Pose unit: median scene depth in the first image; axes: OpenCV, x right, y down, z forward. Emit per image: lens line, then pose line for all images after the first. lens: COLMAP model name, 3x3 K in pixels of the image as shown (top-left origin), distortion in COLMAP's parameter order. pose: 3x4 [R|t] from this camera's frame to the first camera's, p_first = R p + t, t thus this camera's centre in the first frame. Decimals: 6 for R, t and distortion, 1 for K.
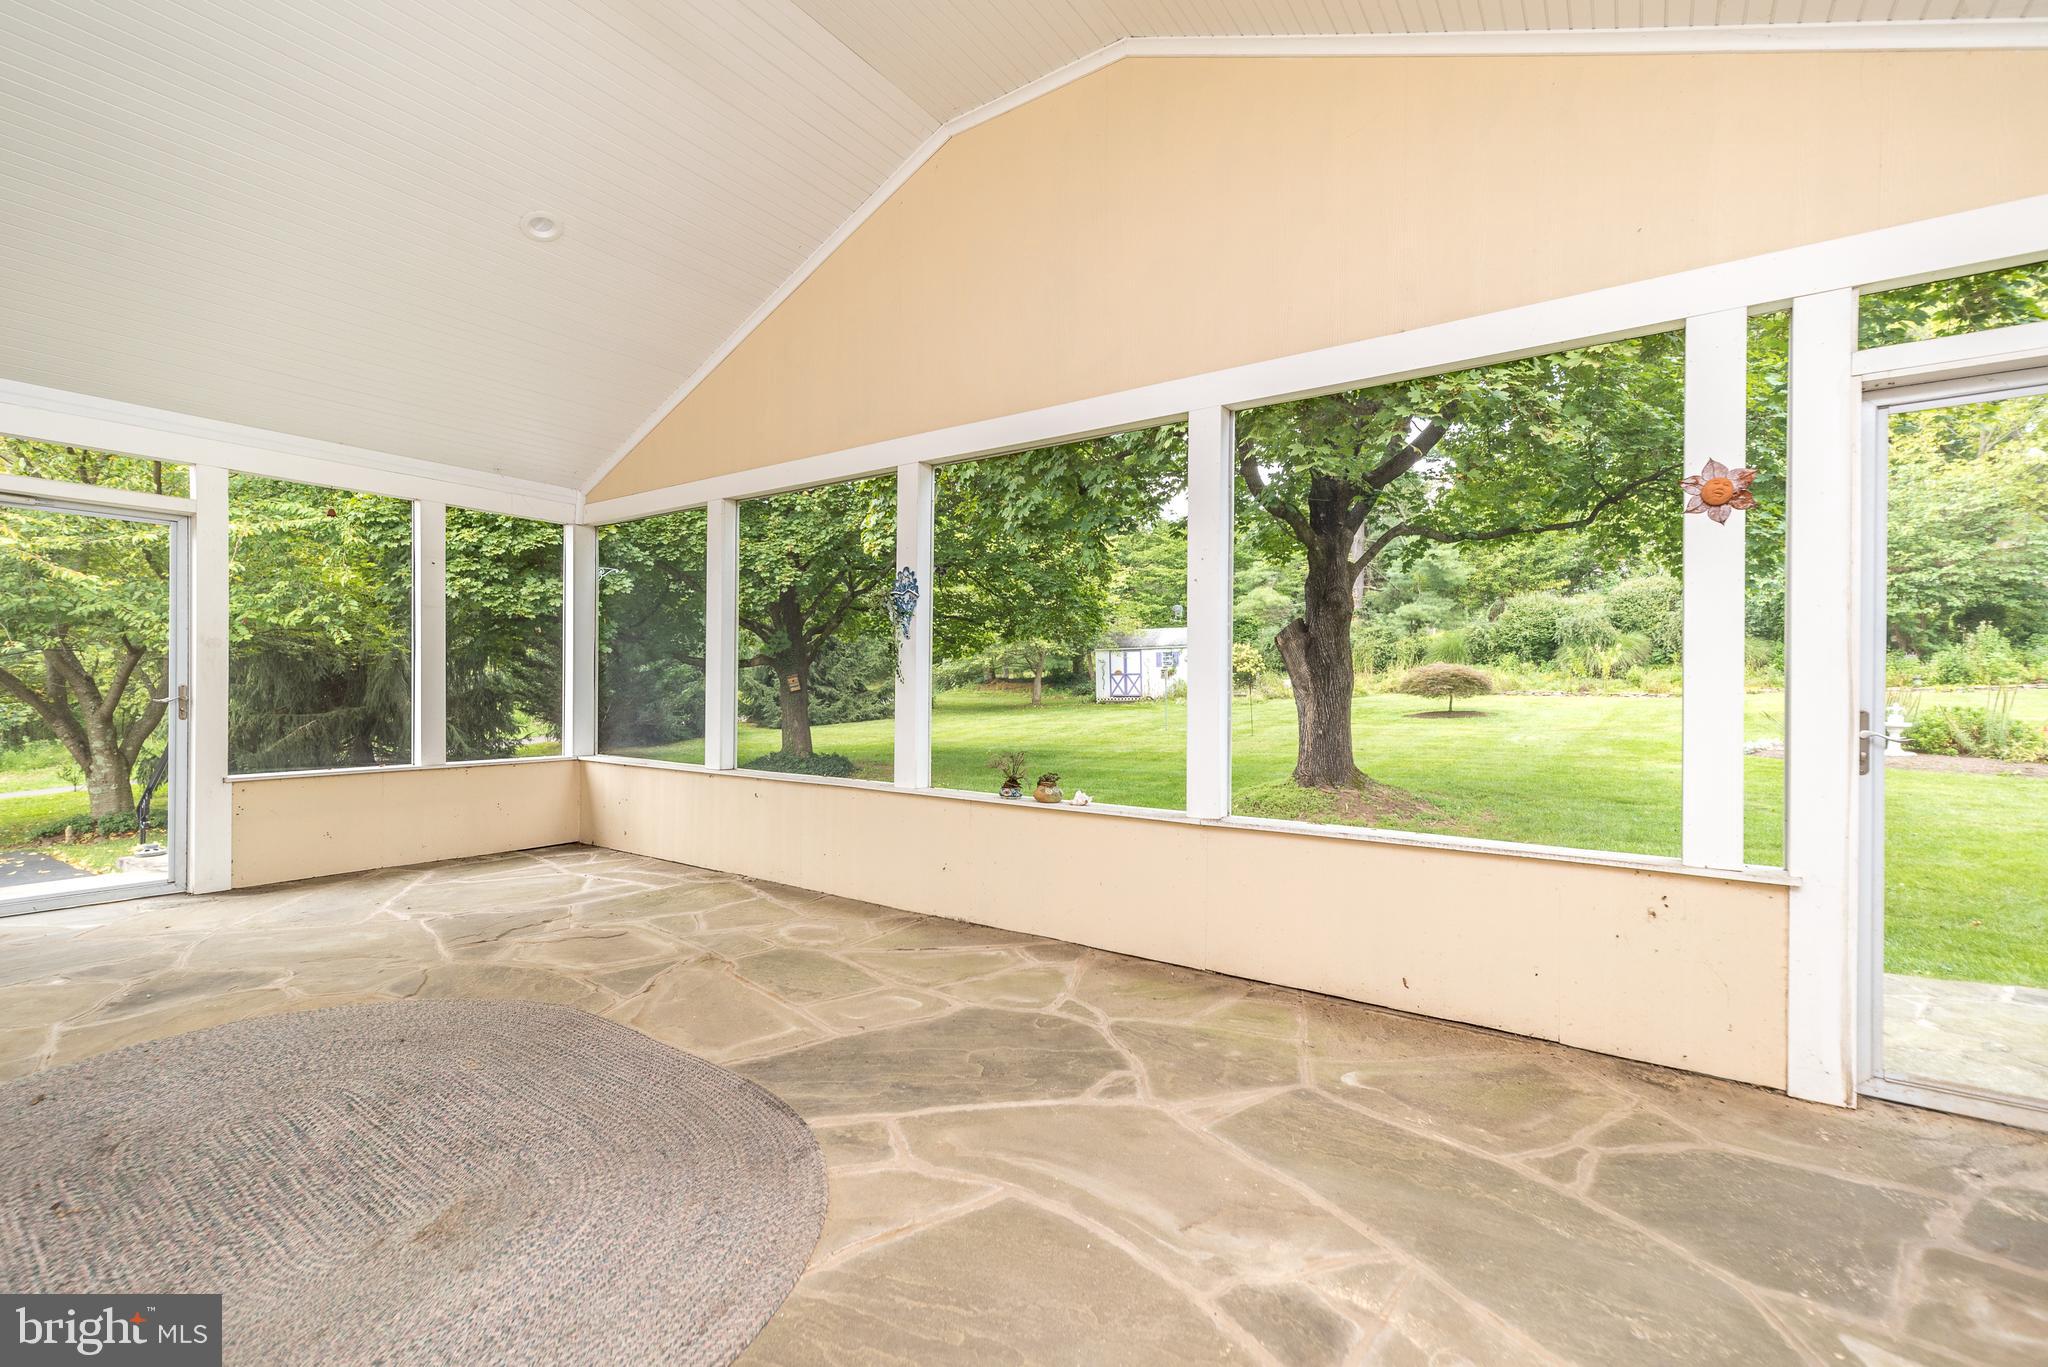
lens RADIAL K [[928.5, 0, 1014.7], [0, 928.5, 677.1], [0, 0, 1]] dist [0.000492, 0.000088]
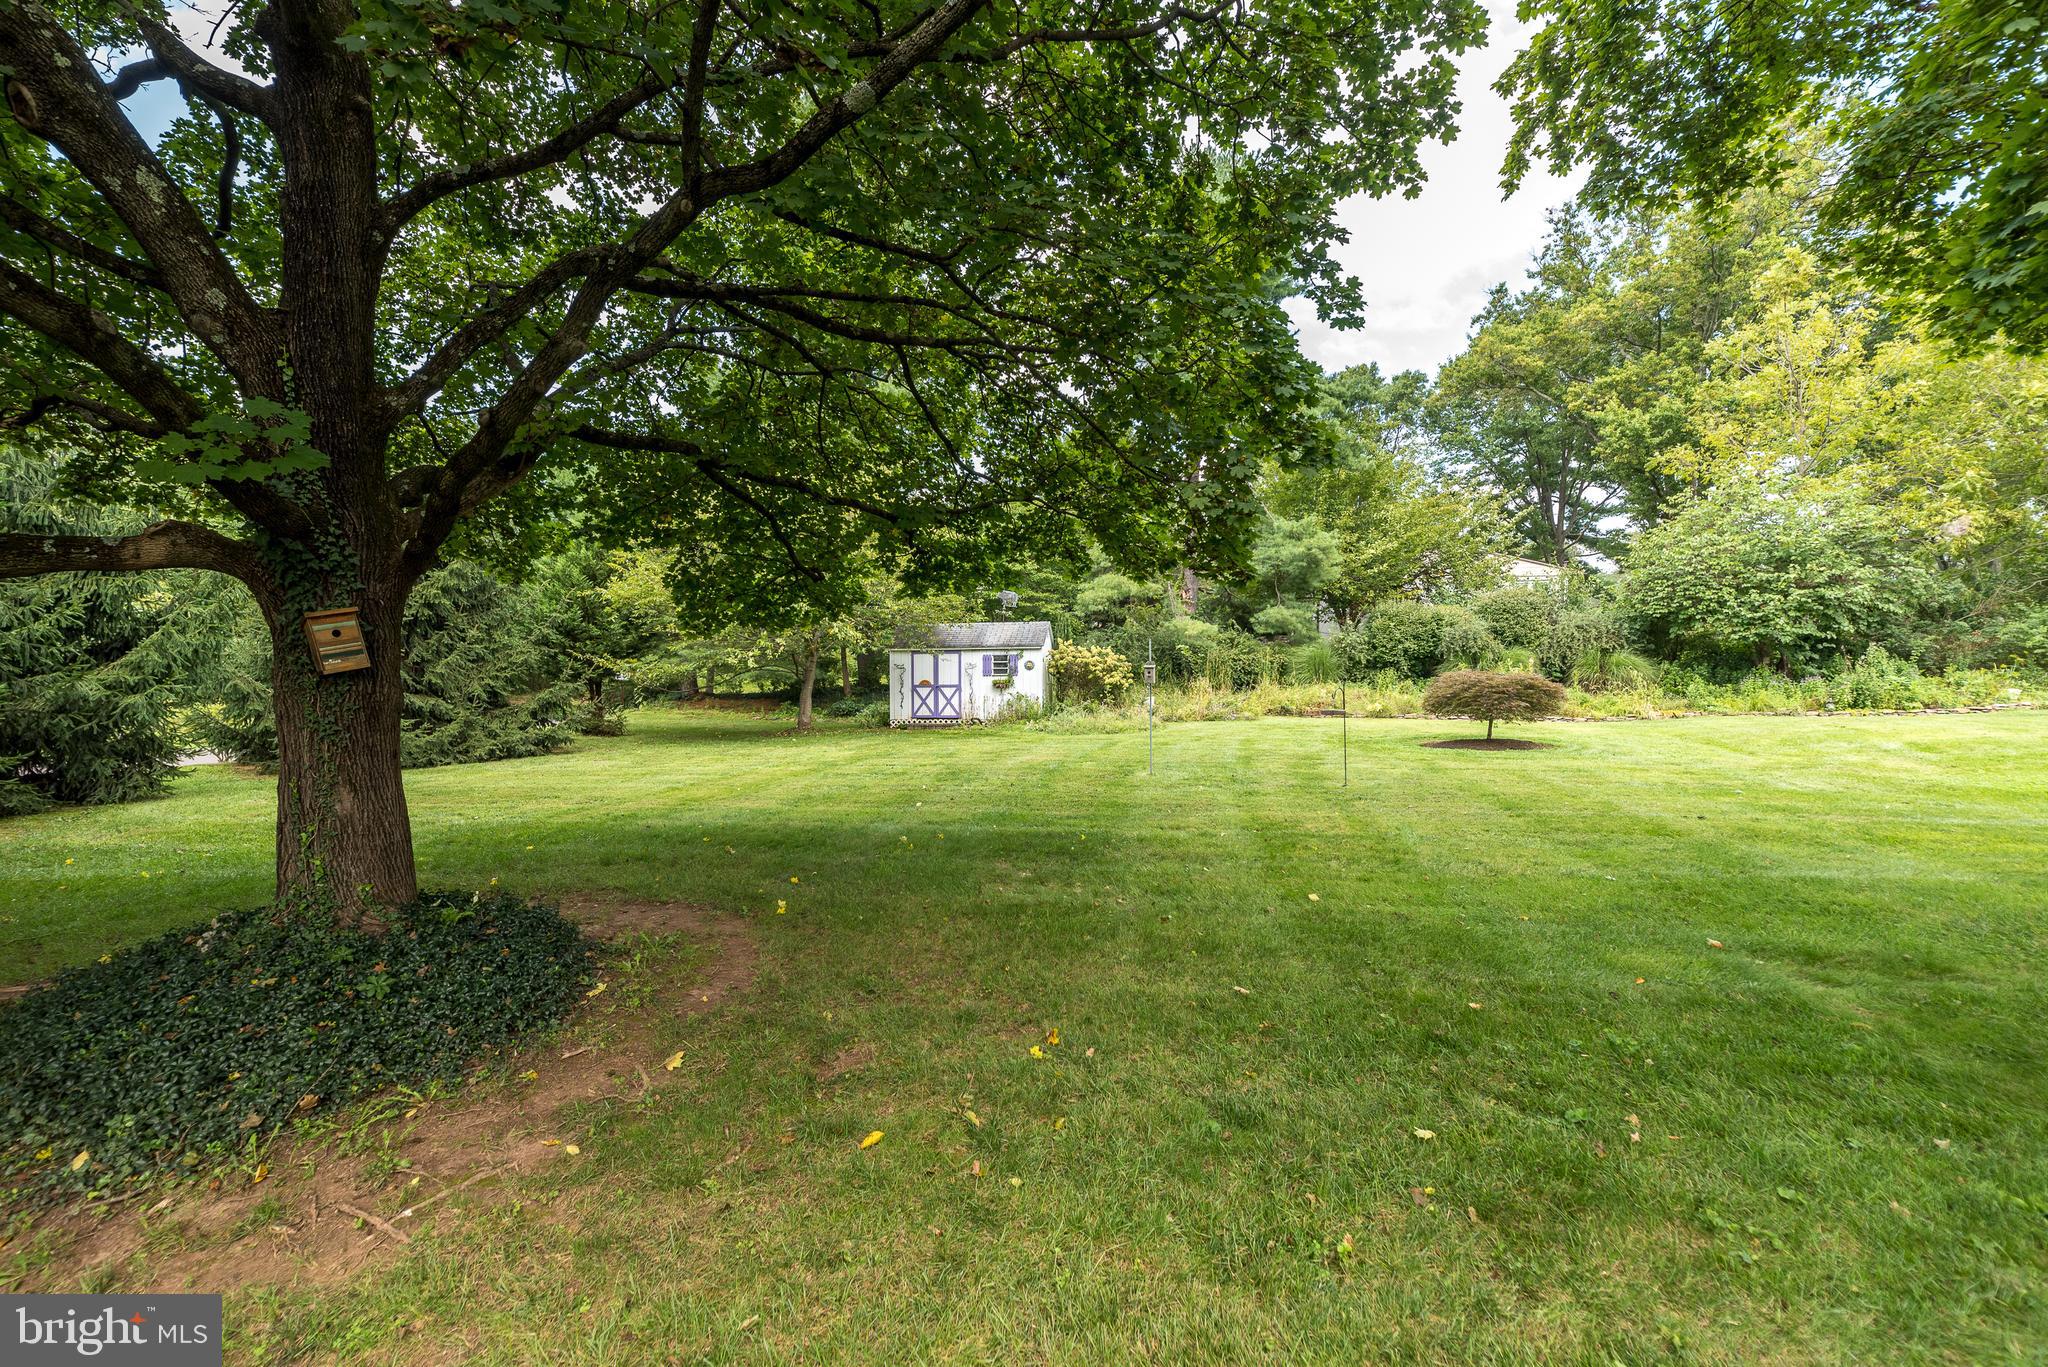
lens RADIAL K [[921.4, 0, 1037.3], [0, 921.4, 703.4], [0, 0, 1]] dist [0.002356, 0.000185]
pose [[0.919988, 0.011819, 0.391768, -0.083148], [-0.012028, 0.999926, -0.001922, 0.010747], [-0.391762, -0.002944, 0.920062, 0.357064]]
